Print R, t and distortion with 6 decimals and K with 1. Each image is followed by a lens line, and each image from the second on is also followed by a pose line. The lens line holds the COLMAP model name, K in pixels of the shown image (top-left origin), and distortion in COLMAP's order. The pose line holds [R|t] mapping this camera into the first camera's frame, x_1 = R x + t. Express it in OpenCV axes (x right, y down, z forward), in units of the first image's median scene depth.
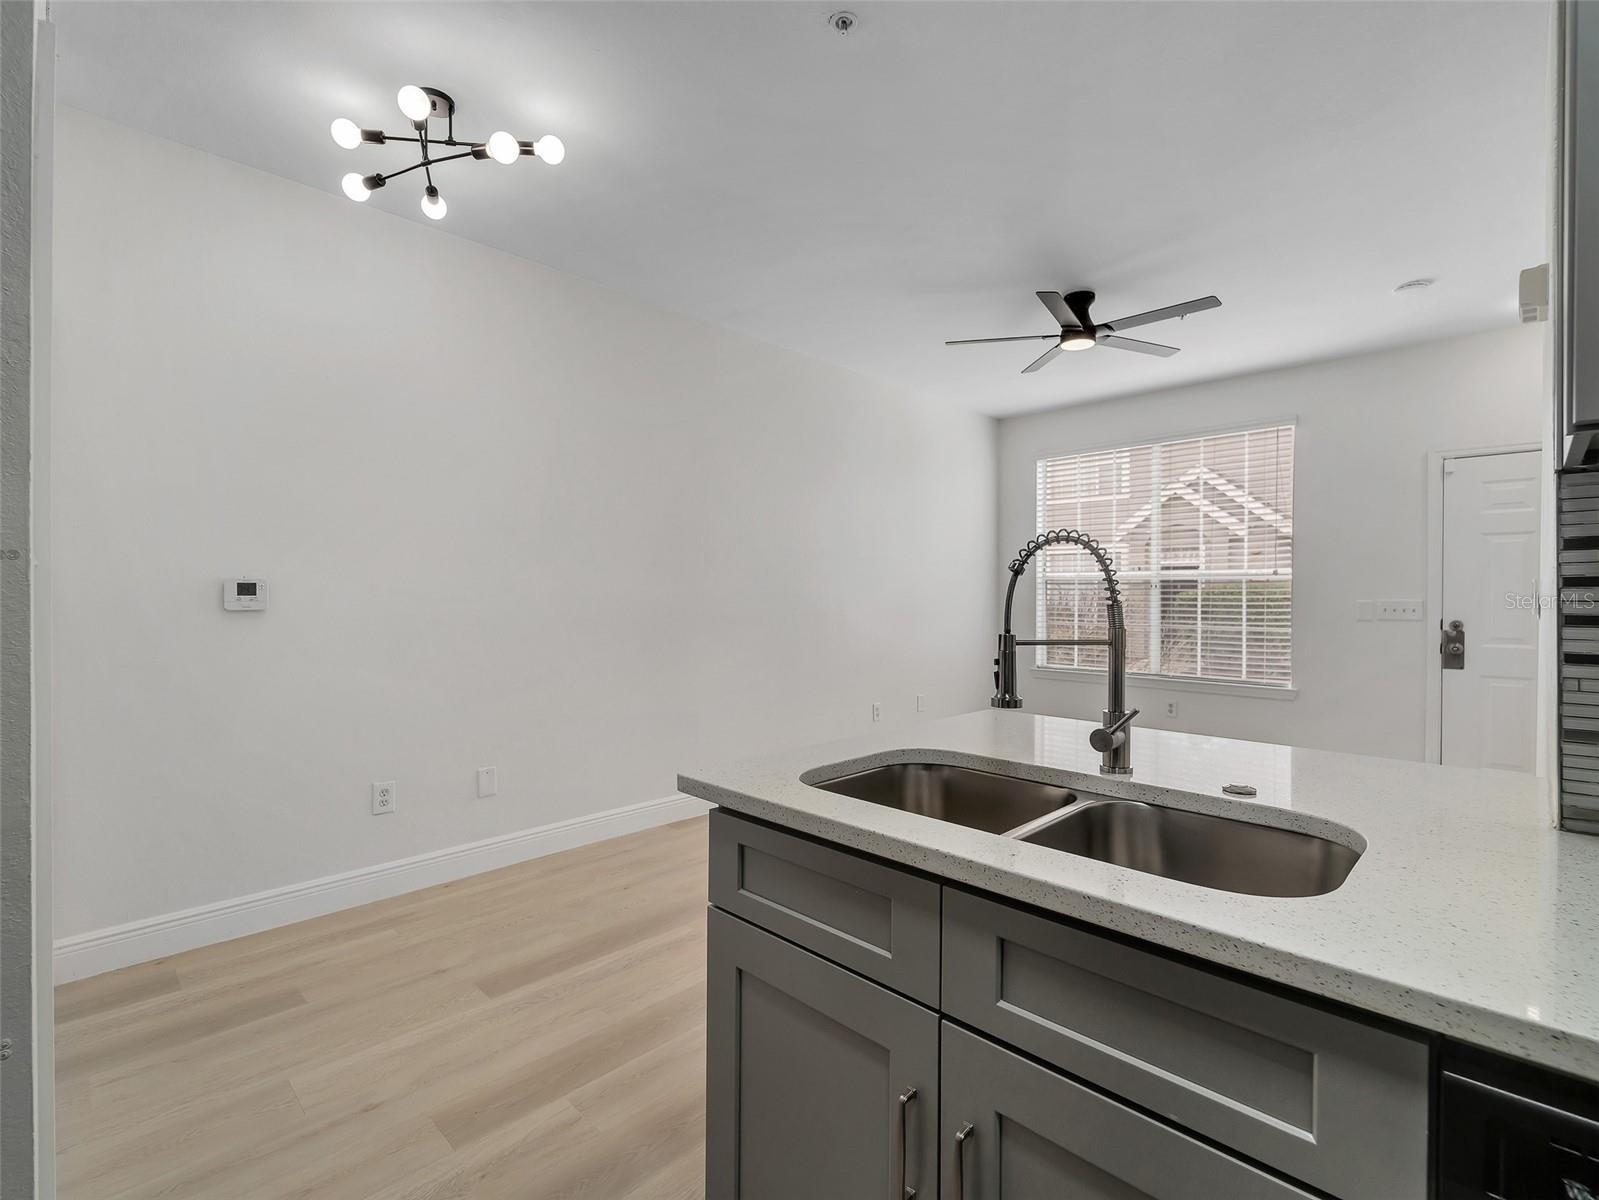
lens RADIAL K [[735.4, 0, 805.7], [0, 735.4, 600.1], [0, 0, 1]] dist [0.002162, -0.000241]
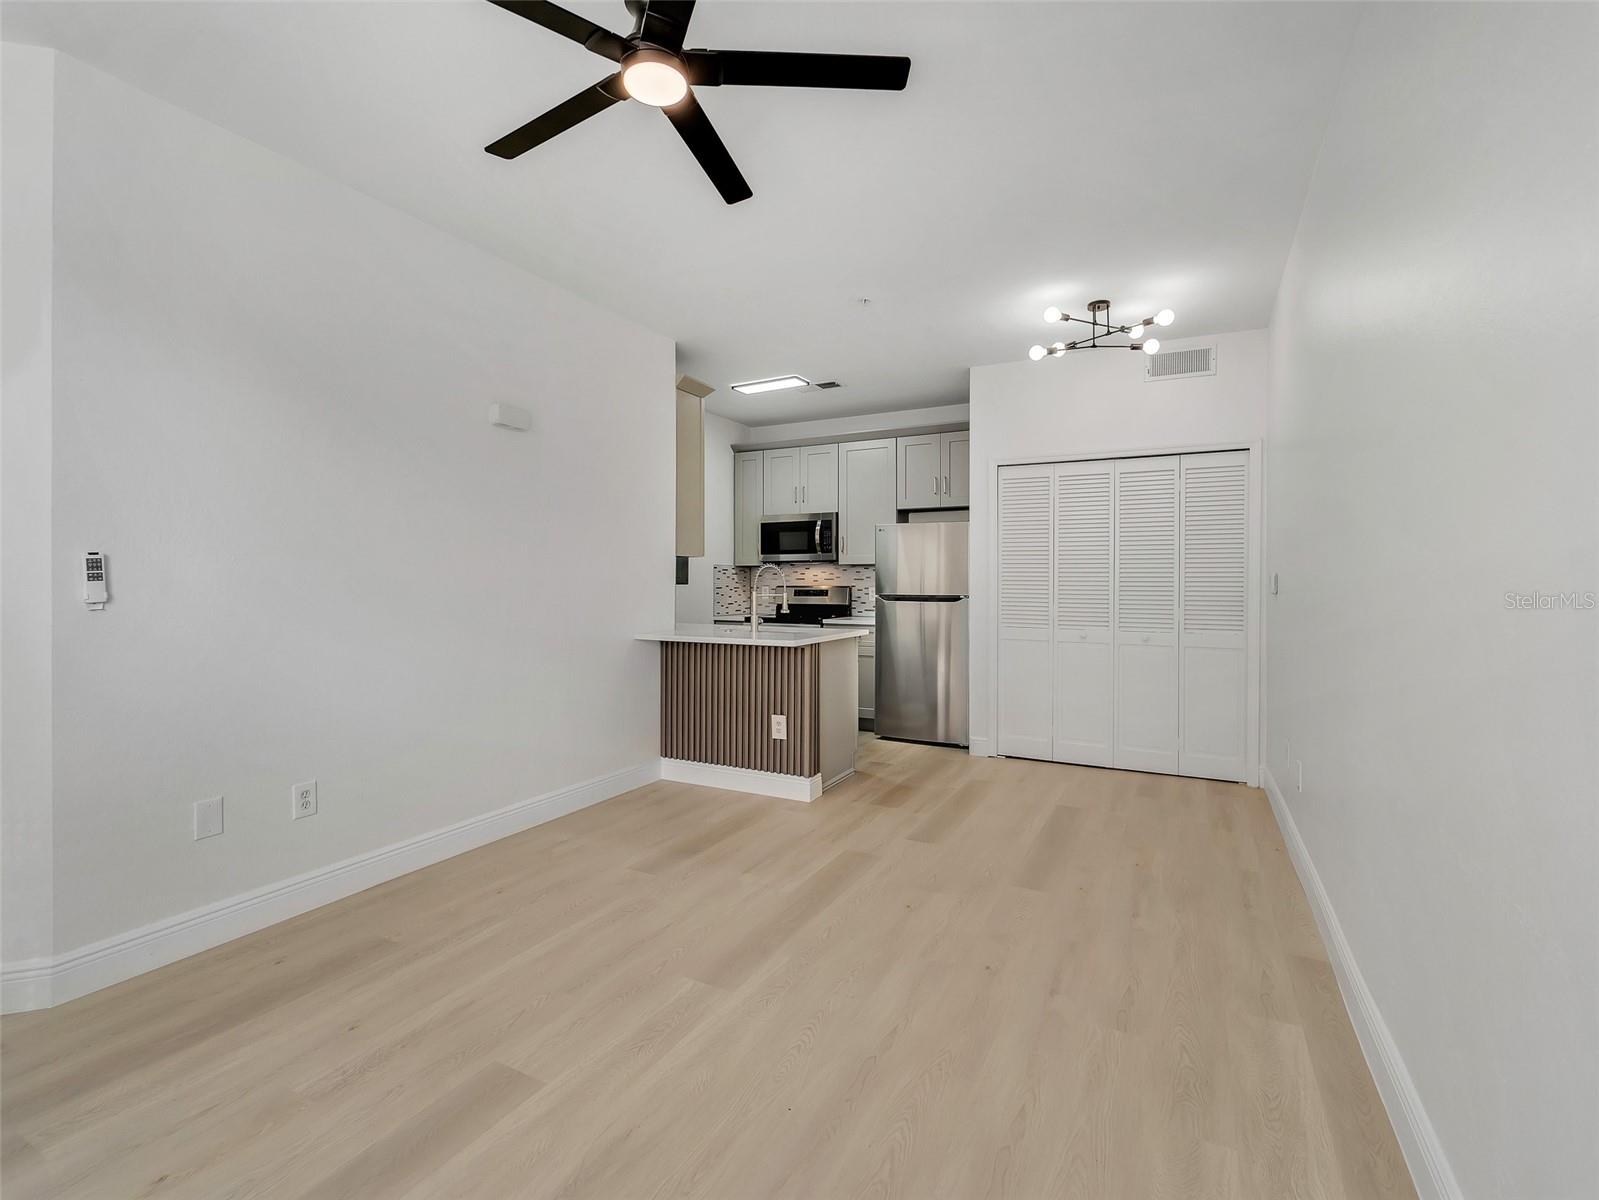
lens RADIAL K [[743.8, 0, 806.8], [0, 743.8, 556.1], [0, 0, 1]] dist [-0.000231, -0.000491]
pose [[-0.957606, -0.015746, -0.287652, 1.183818], [-0.006821, 0.999464, -0.032003, -0.017300], [0.288001, -0.028685, -0.957200, 4.344426]]
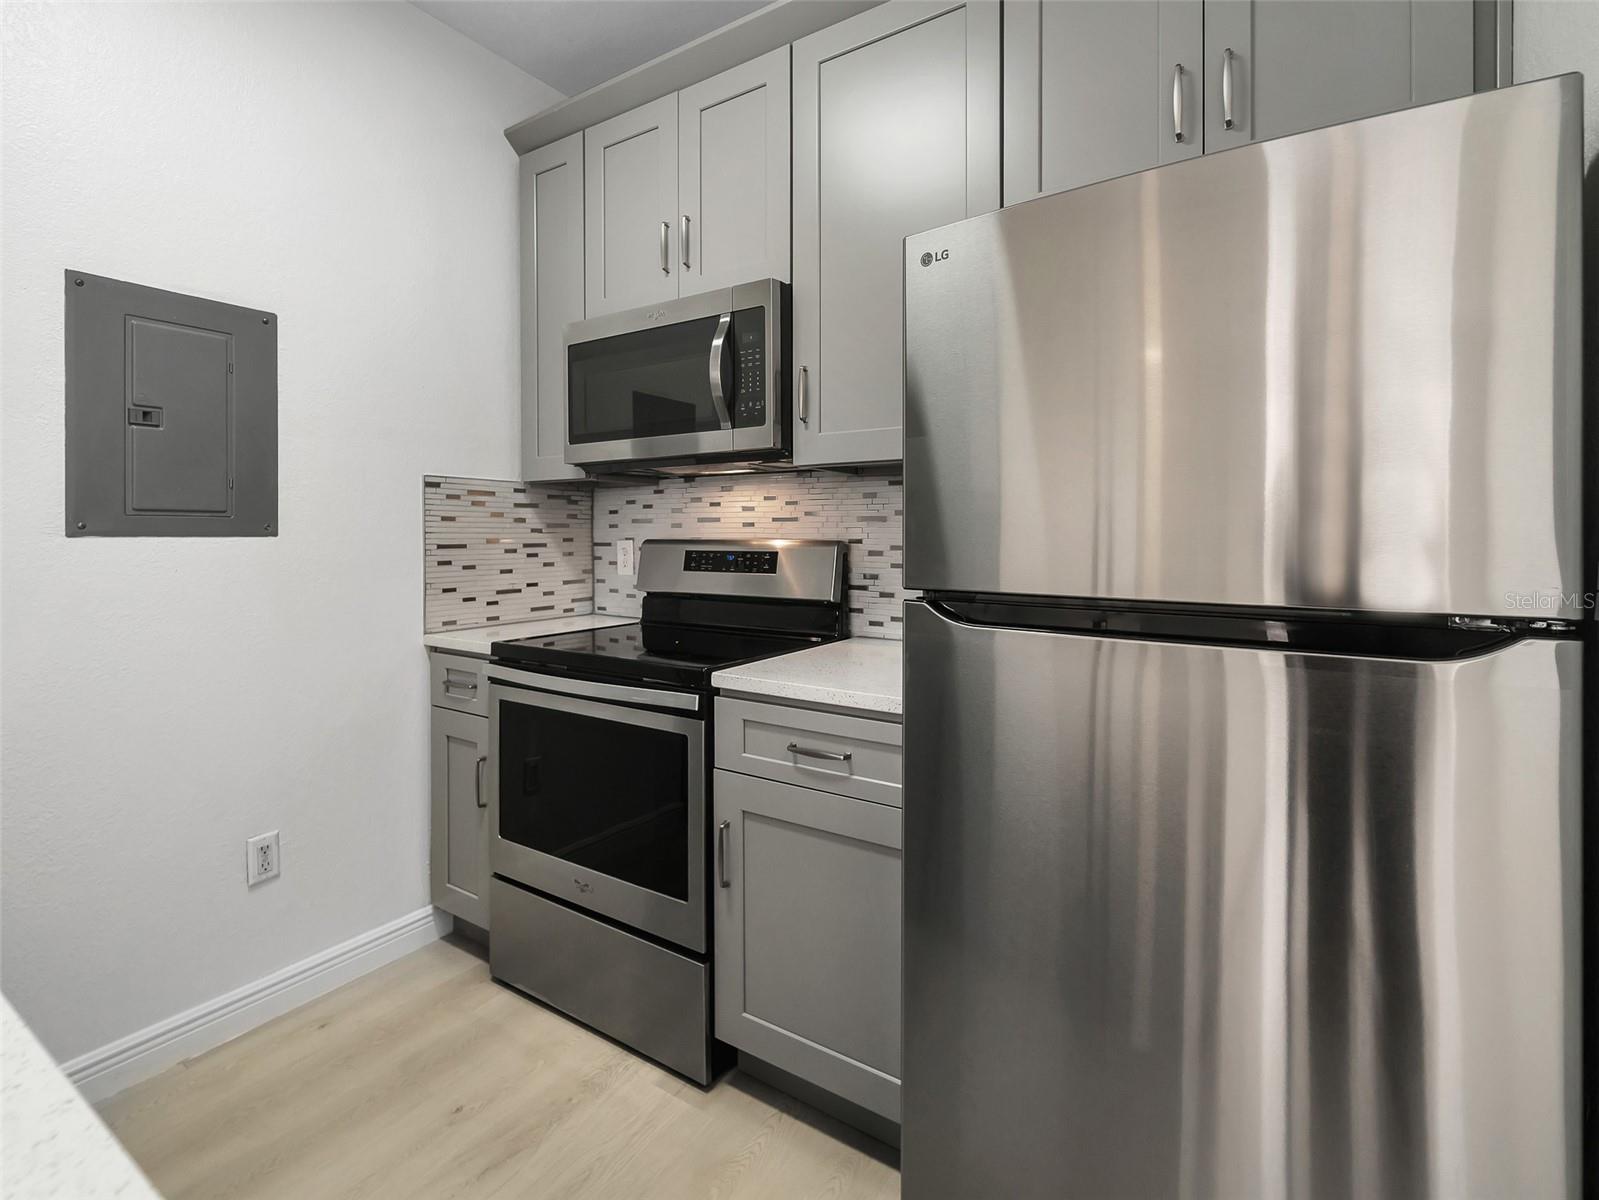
lens RADIAL K [[759.9, 0, 806.5], [0, 759.9, 534.6], [0, 0, 1]] dist [0.003789, 0.000806]
pose [[-0.981551, -0.002971, -0.191178, -0.188467], [-0.004651, 0.999954, 0.008338, -0.003673], [0.191144, 0.009074, -0.981520, 1.106810]]
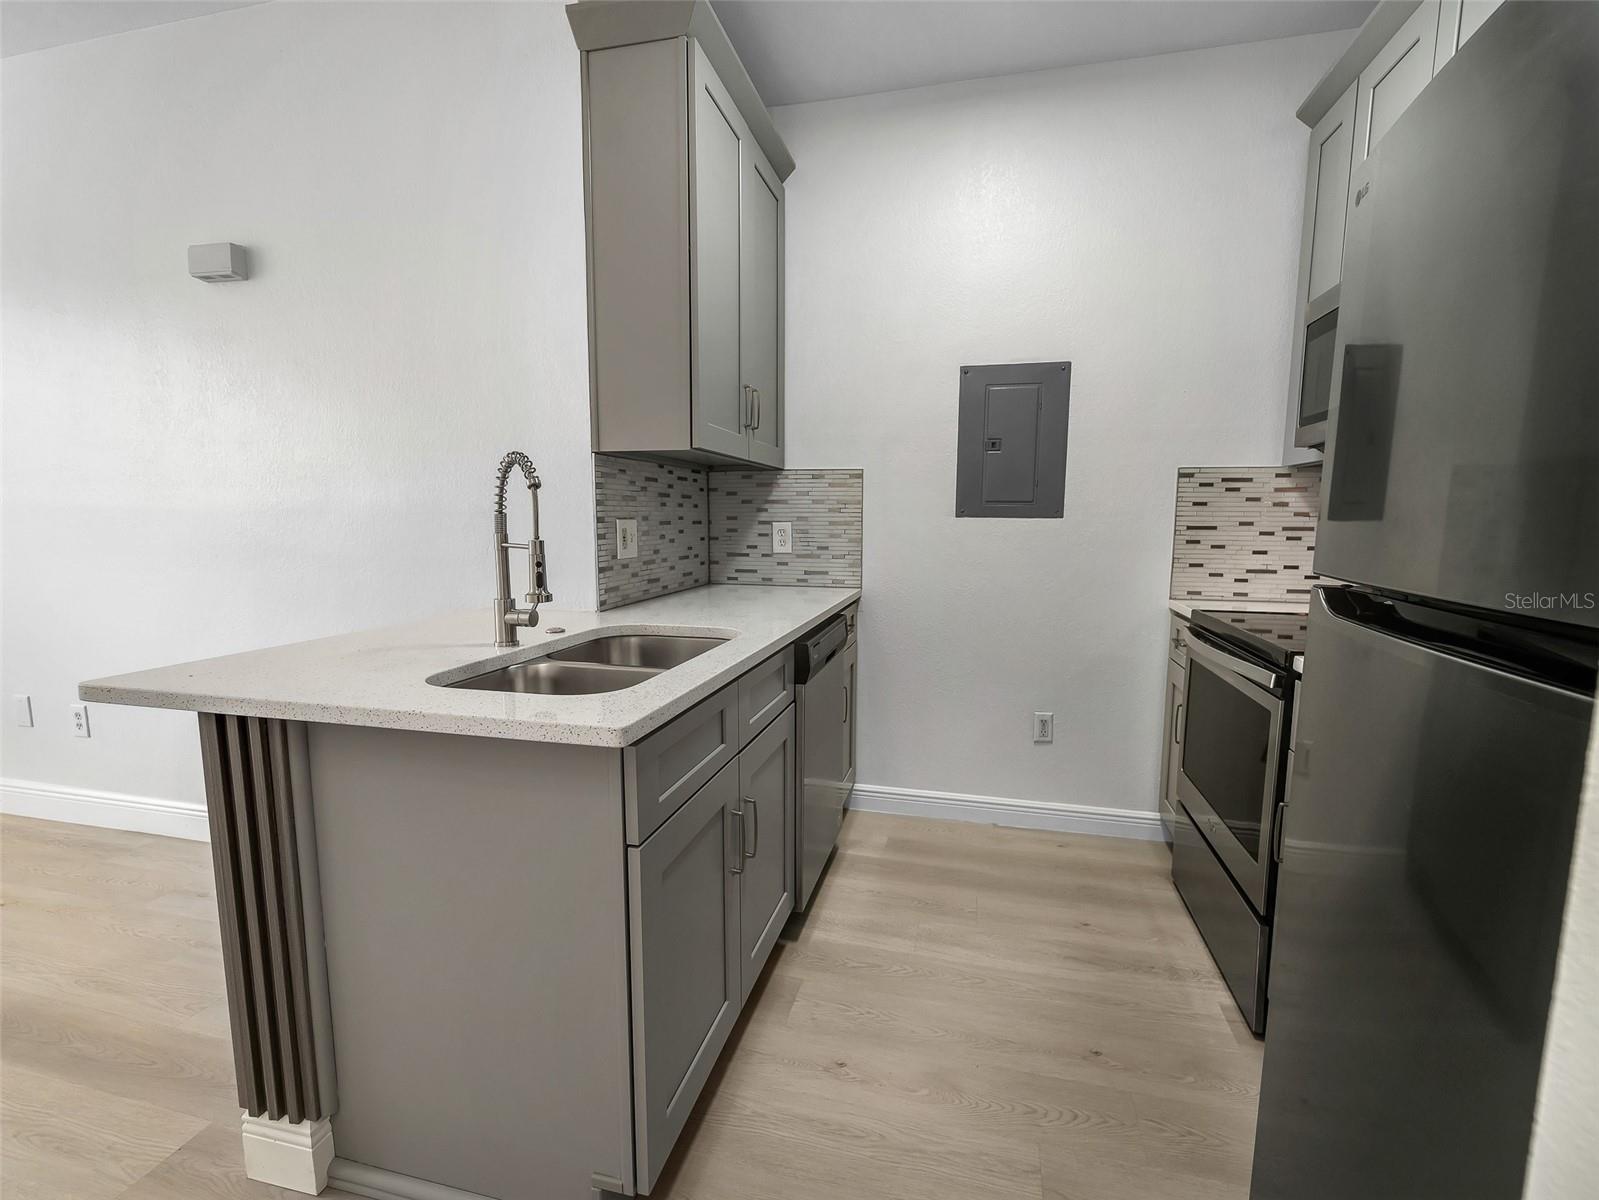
lens RADIAL K [[723.9, 0, 797.9], [0, 723.9, 606.3], [0, 0, 1]] dist [-0.000739, 0.000076]
pose [[-0.497811, -0.114533, 0.859690, -0.877640], [-0.002066, 0.991396, 0.130884, -0.001221], [-0.867283, 0.063379, -0.493764, 1.143047]]
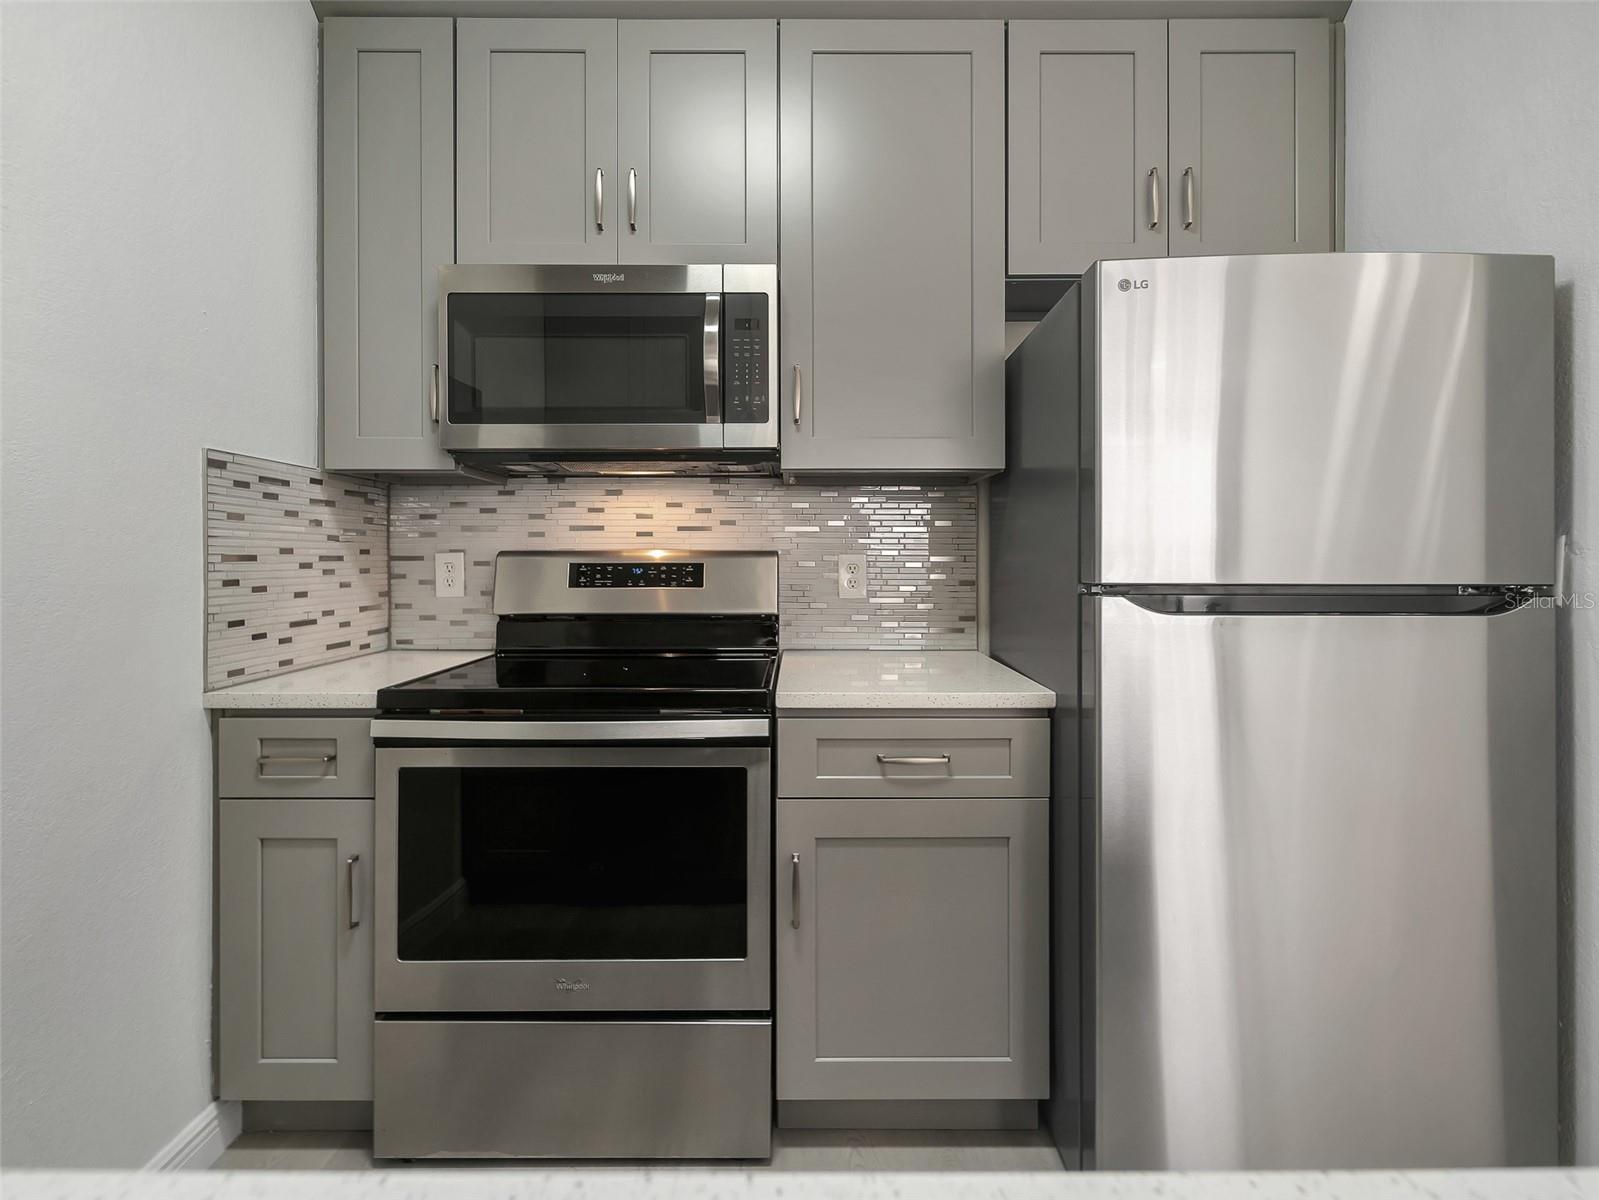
lens RADIAL K [[743.8, 0, 806.8], [0, 743.8, 556.1], [0, 0, 1]] dist [-0.000231, -0.000491]
pose [[-0.714238, -0.004992, -0.699885, 0.458507], [-0.006348, 0.999980, -0.000655, 0.034301], [0.699874, 0.003975, -0.714255, 0.665499]]
